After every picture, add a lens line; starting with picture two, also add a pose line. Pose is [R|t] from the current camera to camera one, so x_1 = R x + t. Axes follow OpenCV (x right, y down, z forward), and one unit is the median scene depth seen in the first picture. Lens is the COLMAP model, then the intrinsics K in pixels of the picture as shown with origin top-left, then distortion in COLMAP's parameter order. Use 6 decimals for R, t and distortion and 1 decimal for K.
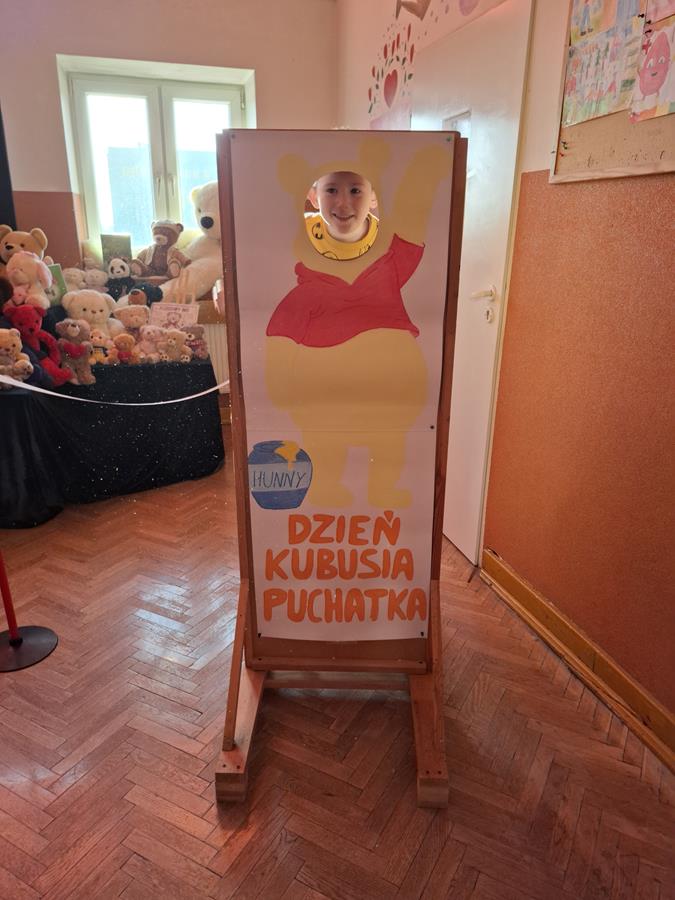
lens RADIAL K [[609.1, 0, 346.3], [0, 609.1, 446.2], [0, 0, 1]] dist [0.024220, -0.020448]
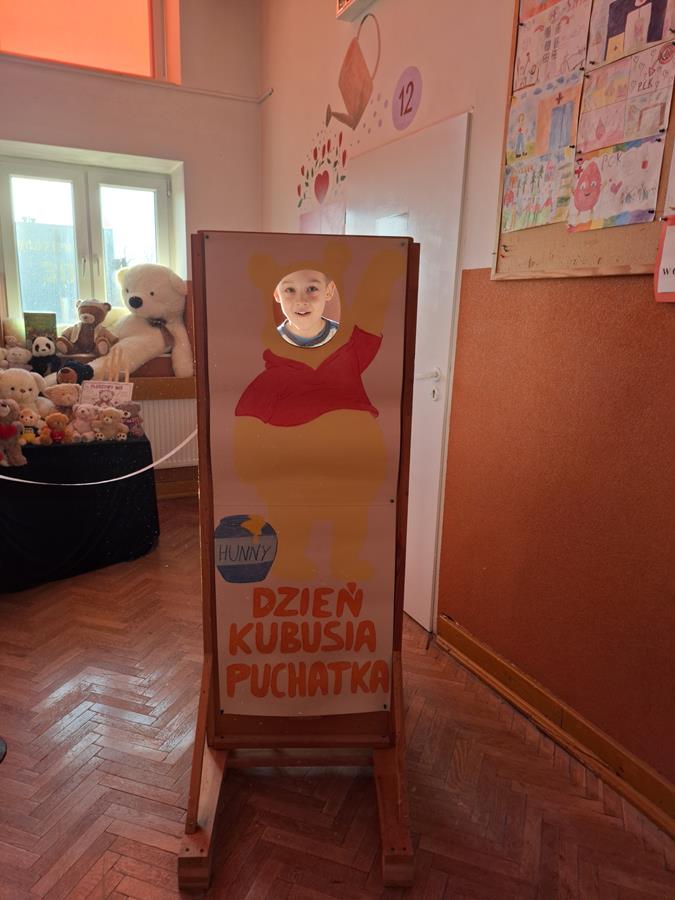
lens RADIAL K [[609.1, 0, 331.6], [0, 609.1, 453.6], [0, 0, 1]] dist [0.024220, -0.020448]
pose [[0.988972, -0.021700, 0.146507, -0.119139], [0.036570, 0.994357, -0.099586, -0.010155], [-0.143519, 0.103845, 0.984184, -0.024313]]
